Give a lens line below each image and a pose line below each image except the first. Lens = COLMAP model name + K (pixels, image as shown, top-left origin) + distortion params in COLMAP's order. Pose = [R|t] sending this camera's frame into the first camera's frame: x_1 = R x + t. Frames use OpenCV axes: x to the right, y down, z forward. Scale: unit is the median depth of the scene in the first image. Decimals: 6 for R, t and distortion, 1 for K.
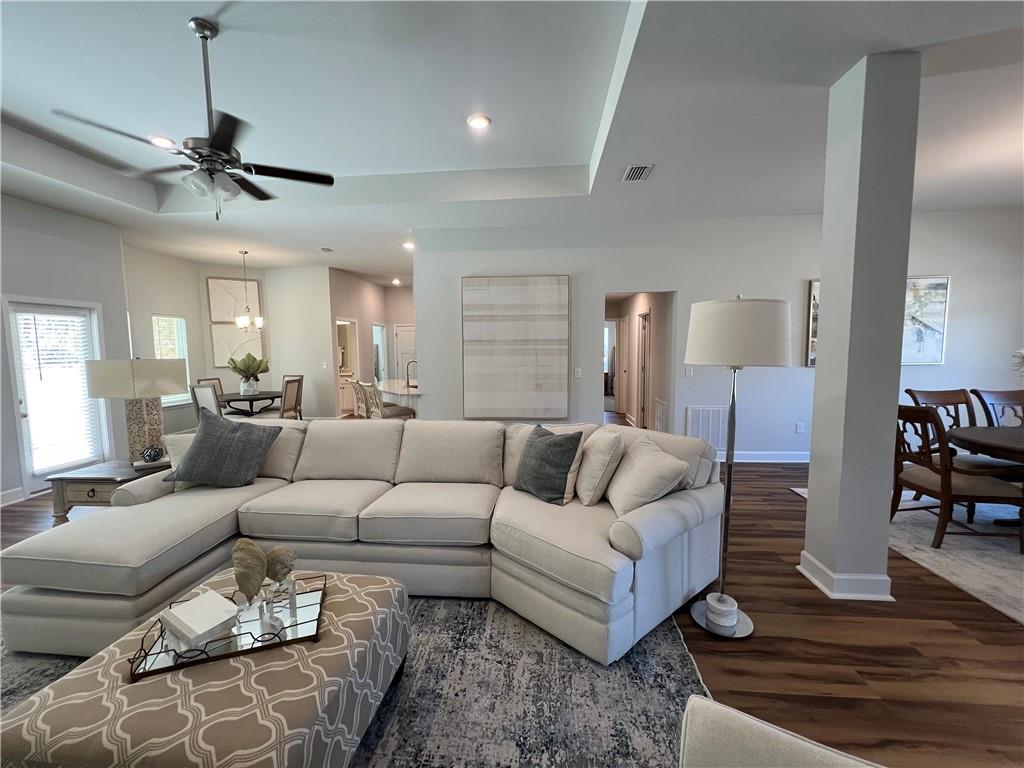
lens RADIAL K [[410.1, 0, 509.3], [0, 410.1, 380.3], [0, 0, 1]] dist [-0.000727, -0.000031]
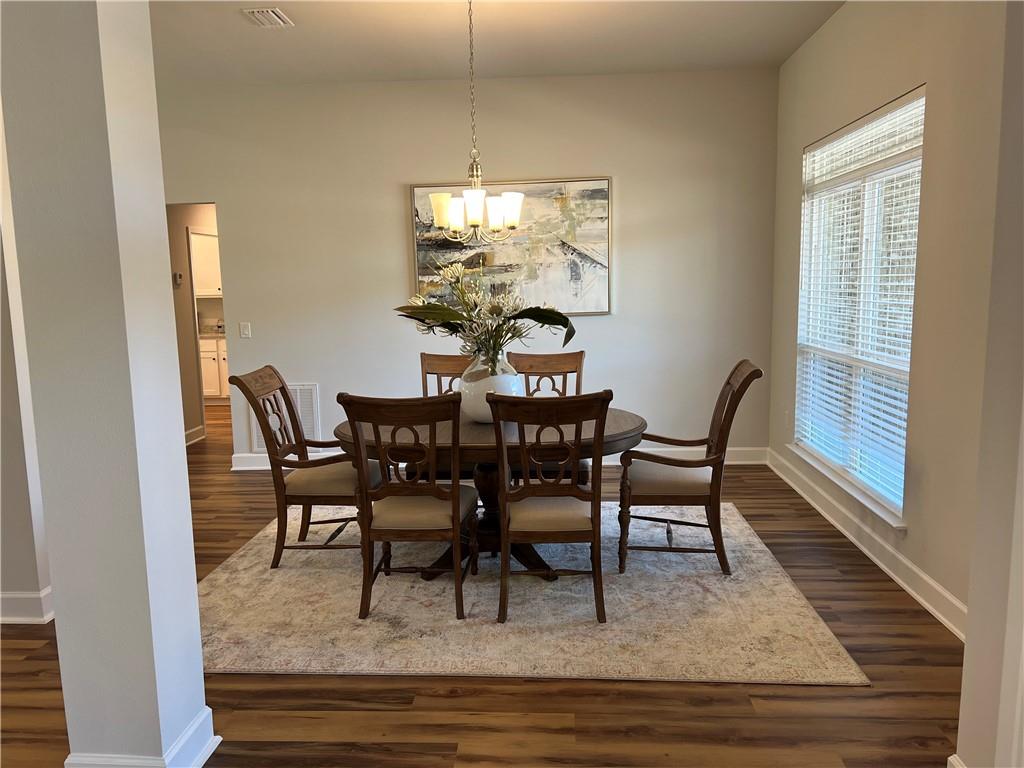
lens RADIAL K [[778.3, 0, 503.6], [0, 778.3, 391.9], [0, 0, 1]] dist [0.046881, -0.028770]
pose [[0.999815, -0.013185, 0.014000, 0.825152], [0.012345, 0.998212, 0.058482, 0.008287], [-0.014746, -0.058298, 0.998190, -0.231695]]
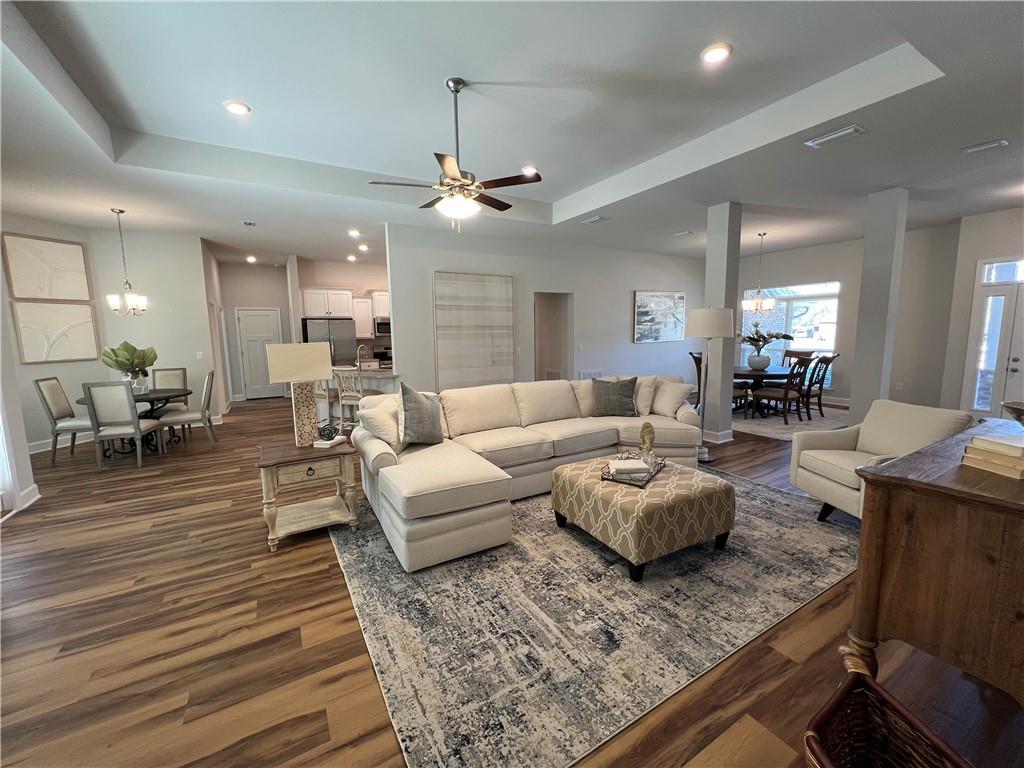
lens RADIAL K [[410.1, 0, 510.9], [0, 410.1, 379.1], [0, 0, 1]] dist [-0.000727, -0.000031]
pose [[0.816992, -0.070241, 0.572355, -0.635558], [0.054080, 0.997512, 0.045223, 0.011688], [-0.574108, -0.005994, 0.818758, -0.077242]]
